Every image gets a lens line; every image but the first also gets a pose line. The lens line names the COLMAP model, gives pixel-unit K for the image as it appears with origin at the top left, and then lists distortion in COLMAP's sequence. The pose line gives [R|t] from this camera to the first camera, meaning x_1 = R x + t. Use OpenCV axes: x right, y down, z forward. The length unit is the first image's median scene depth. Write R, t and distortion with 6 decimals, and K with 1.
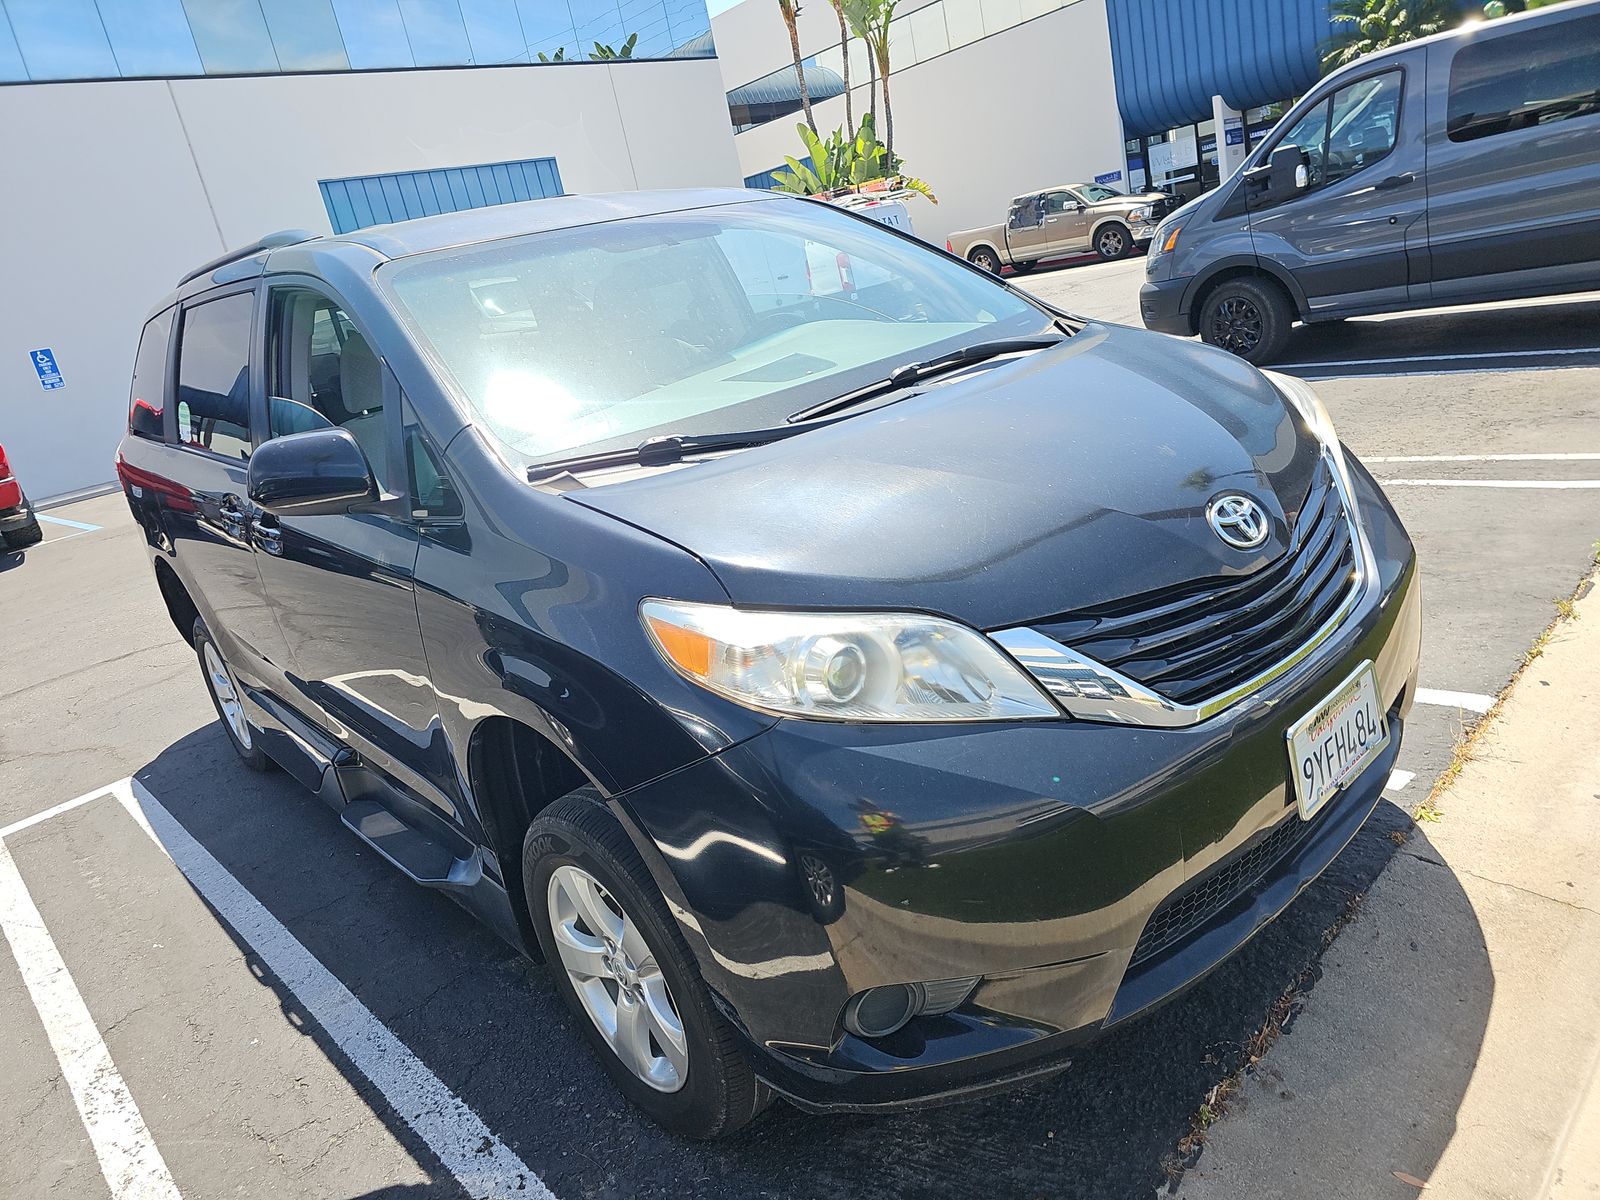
lens RADIAL K [[1067.5, 0, 809.3], [0, 1067.5, 593.1], [0, 0, 1]] dist [0.028876, -0.000797]
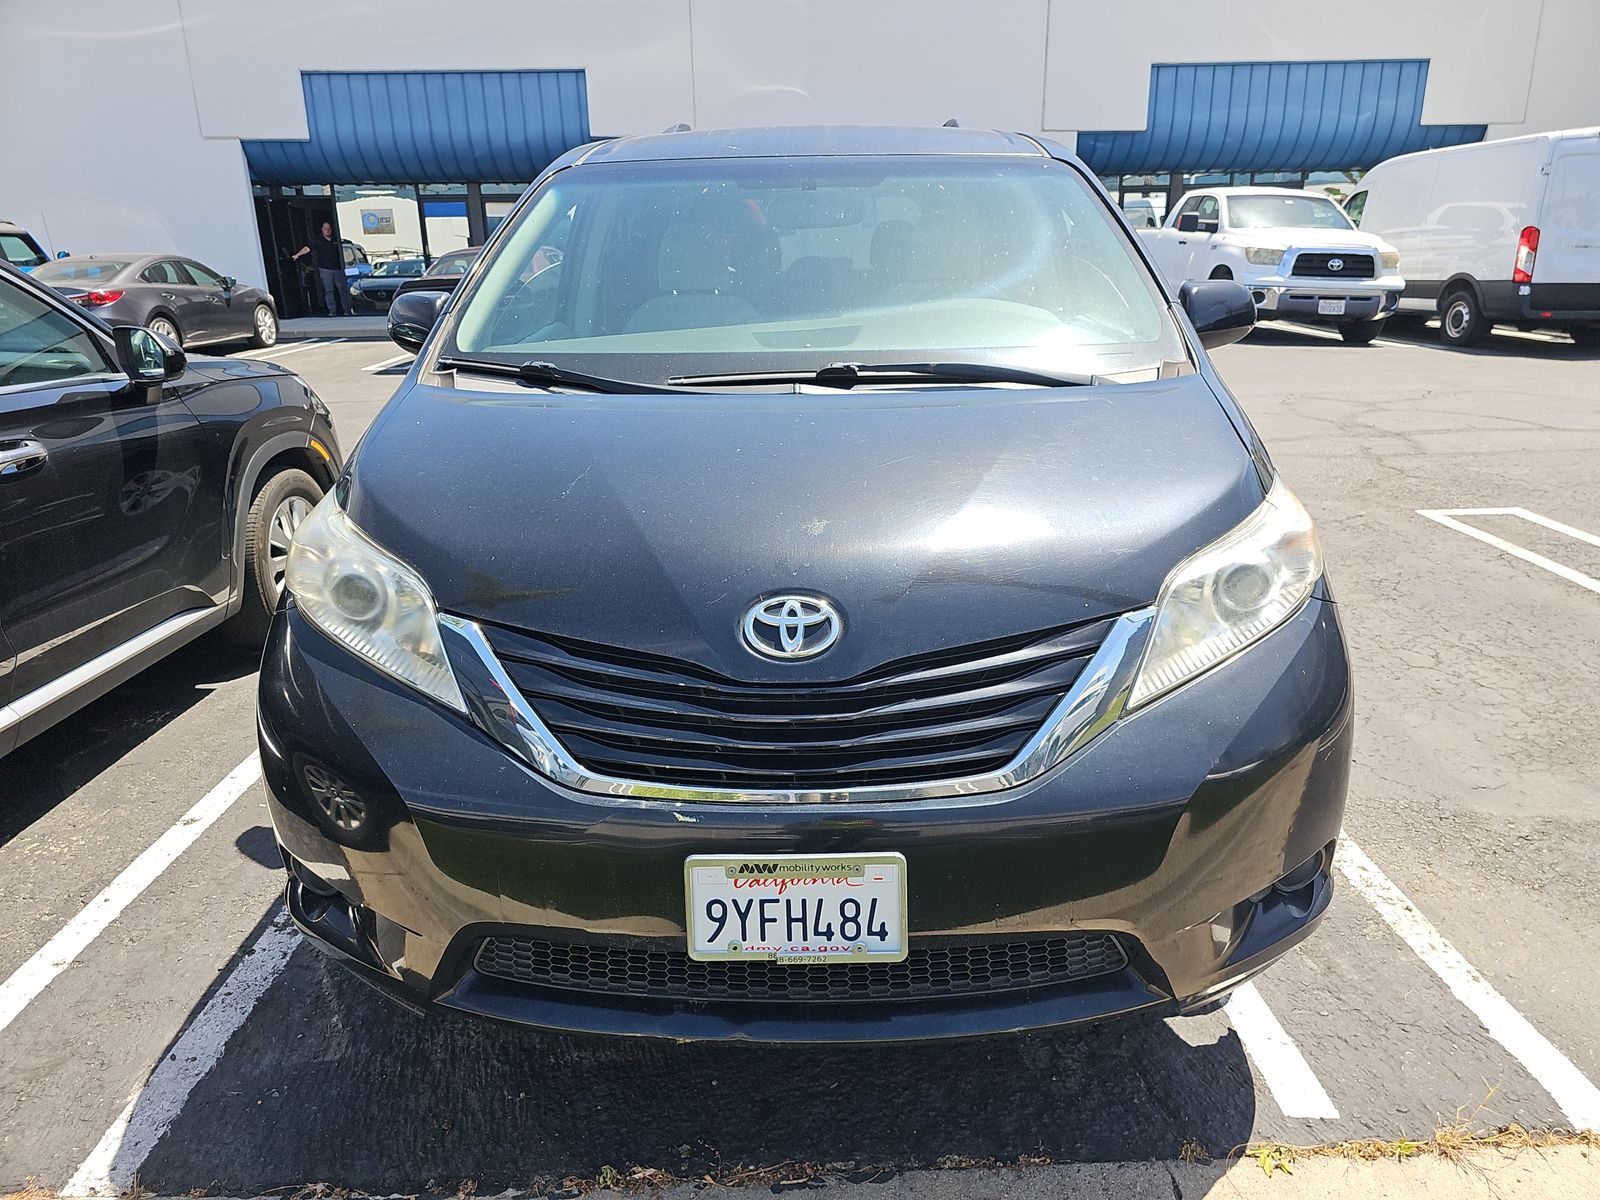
lens RADIAL K [[1081.1, 0, 800.0], [0, 1081.1, 600.0], [0, 0, 1]] dist [0.014307, 0.001364]
pose [[0.725069, 0.384652, -0.571242, 0.799118], [-0.329683, 0.922127, 0.202462, -0.236777], [0.604635, 0.041529, 0.795419, 0.283132]]
